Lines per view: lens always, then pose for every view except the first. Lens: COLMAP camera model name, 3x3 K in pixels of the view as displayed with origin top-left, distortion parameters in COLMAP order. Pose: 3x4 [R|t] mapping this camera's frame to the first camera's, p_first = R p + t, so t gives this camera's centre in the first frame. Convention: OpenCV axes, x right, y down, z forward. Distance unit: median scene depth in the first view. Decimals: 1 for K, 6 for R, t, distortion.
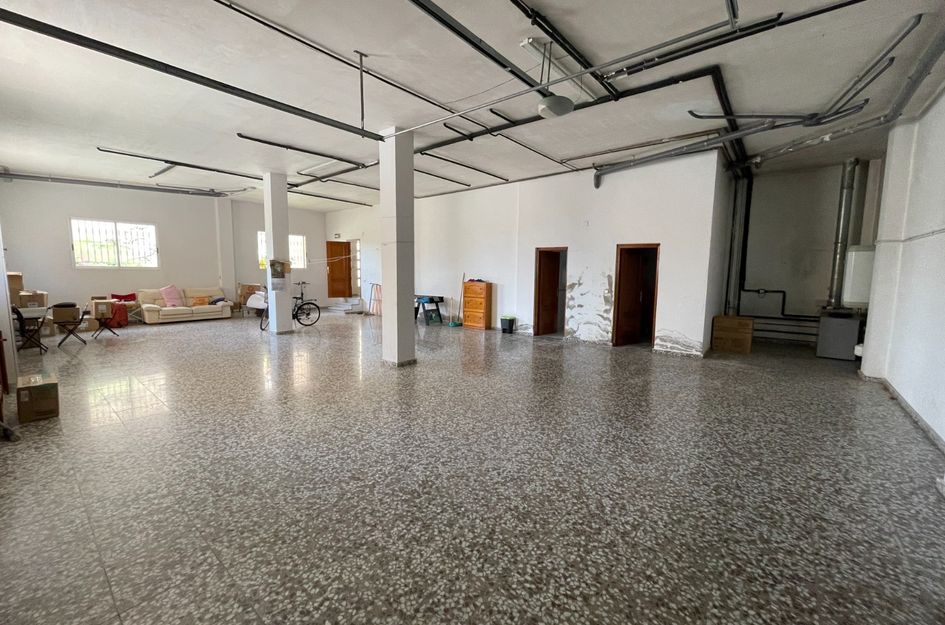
lens RADIAL K [[381.4, 0, 469.7], [0, 381.4, 309.0], [0, 0, 1]] dist [0.003736, -0.000820]
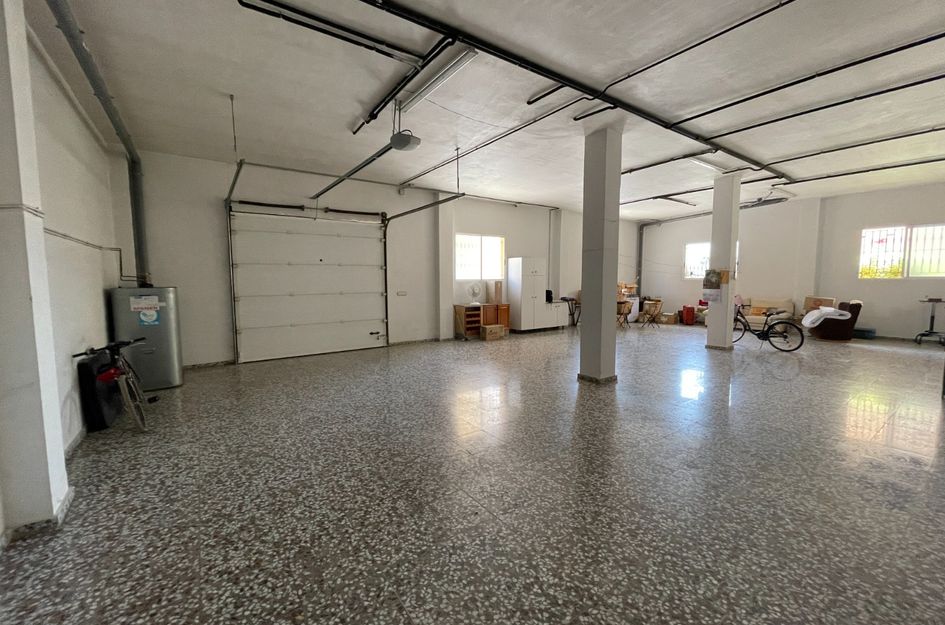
lens RADIAL K [[381.4, 0, 469.6], [0, 381.4, 313.8], [0, 0, 1]] dist [0.003736, -0.000820]
pose [[-0.260710, 0.079312, -0.962154, 1.579775], [-0.093685, 0.989838, 0.106979, -0.176143], [0.960861, 0.118030, -0.250630, 1.830595]]
